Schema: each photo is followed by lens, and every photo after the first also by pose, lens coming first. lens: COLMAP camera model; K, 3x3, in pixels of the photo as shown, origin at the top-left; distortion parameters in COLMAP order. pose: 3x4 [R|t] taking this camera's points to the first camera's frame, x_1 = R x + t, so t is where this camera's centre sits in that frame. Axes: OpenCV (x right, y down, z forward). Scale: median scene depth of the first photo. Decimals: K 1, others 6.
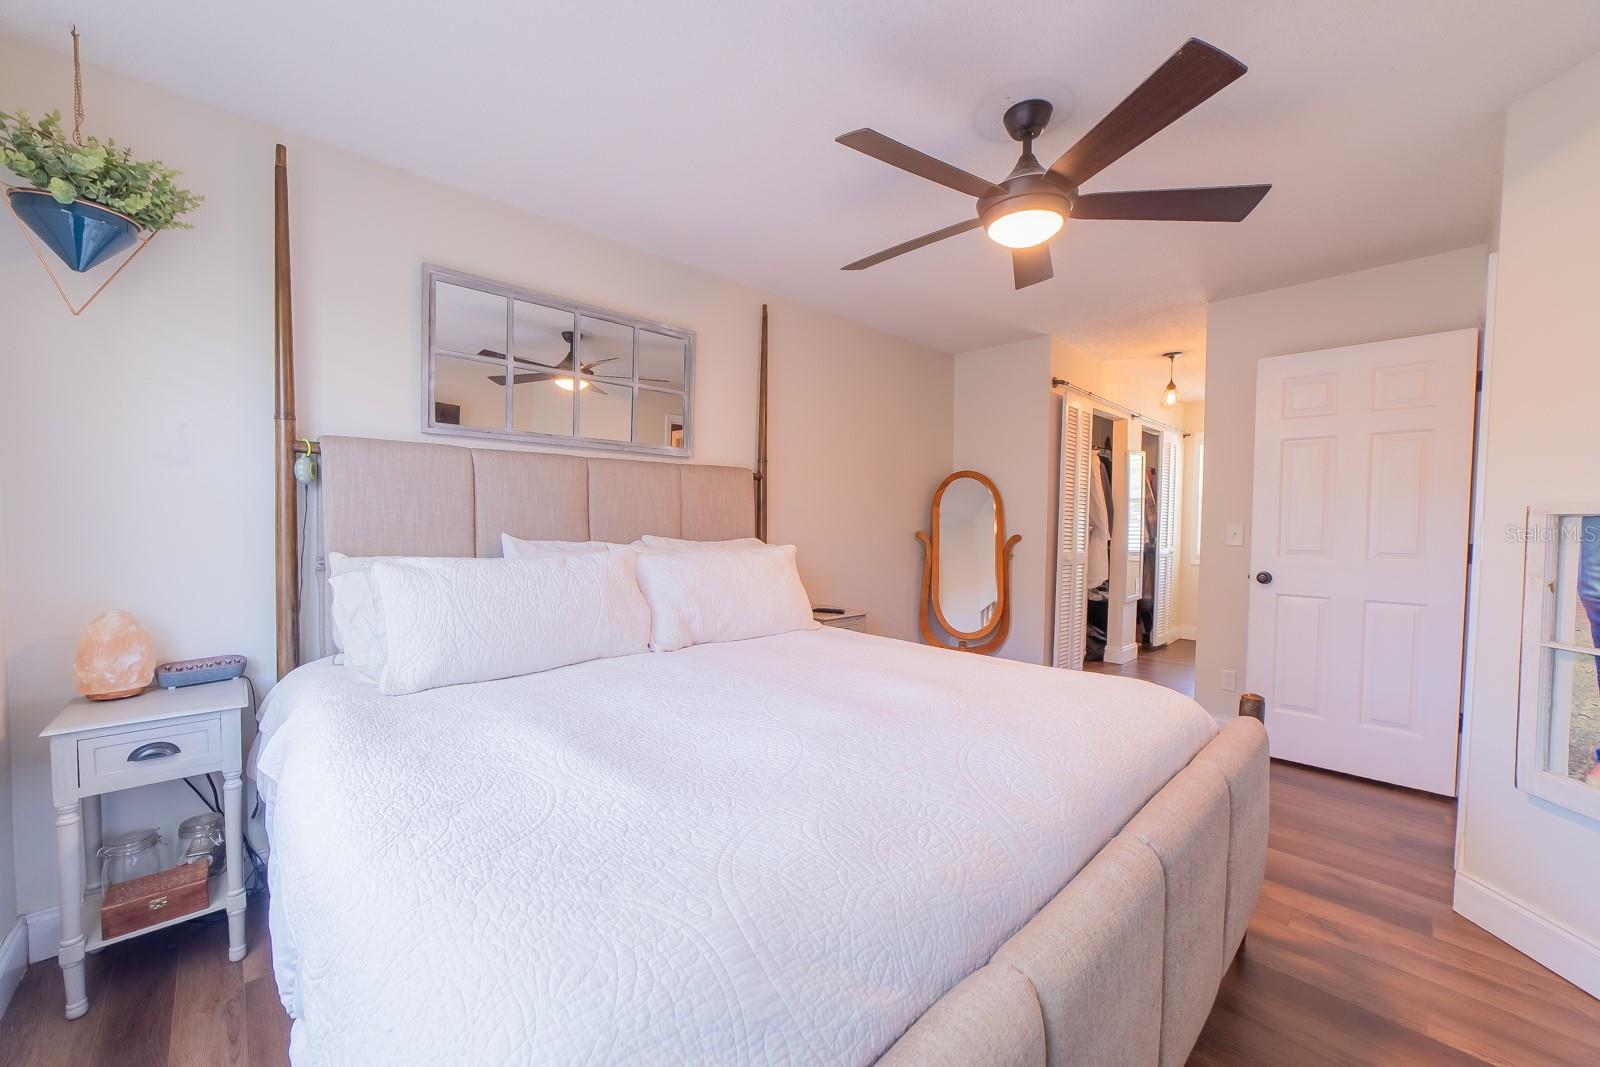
lens RADIAL K [[604.6, 0, 788.3], [0, 604.6, 538.6], [0, 0, 1]] dist [-0.001156, -0.000061]
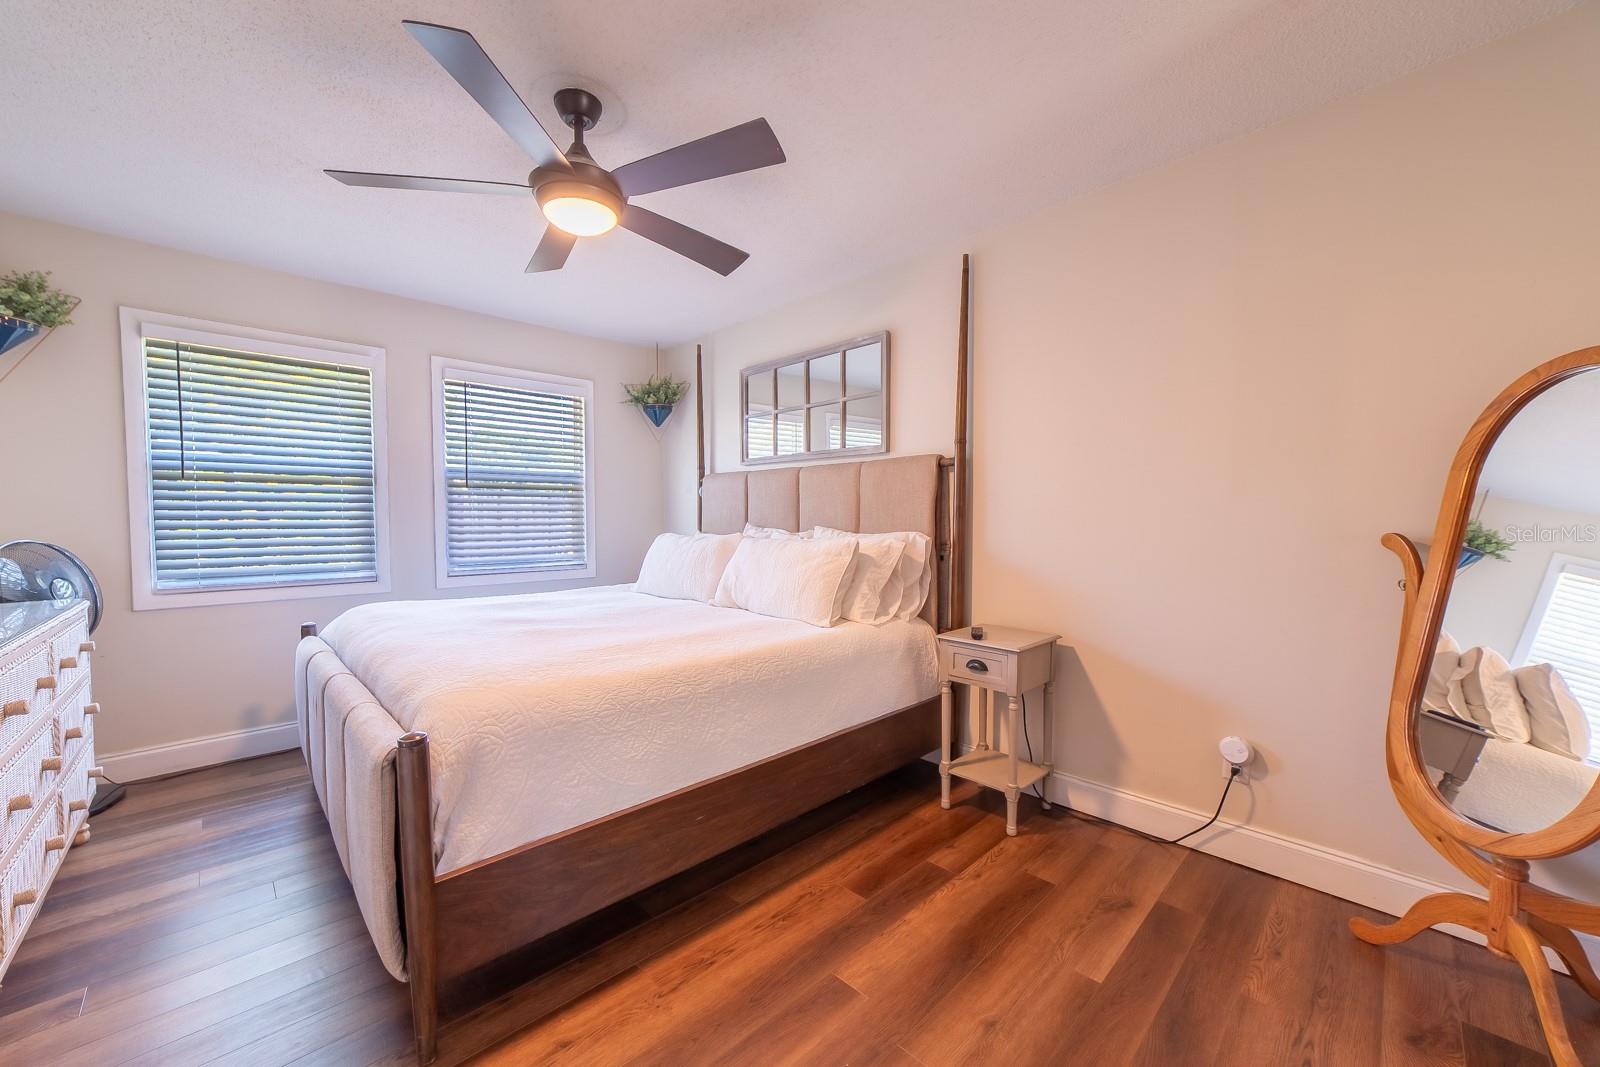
lens RADIAL K [[604.6, 0, 788.3], [0, 604.6, 538.6], [0, 0, 1]] dist [-0.001156, -0.000061]
pose [[0.012209, 0.031320, -0.999435, 1.027308], [-0.032280, 0.999001, 0.030912, -0.019376], [0.999404, 0.031885, 0.013208, 0.972022]]
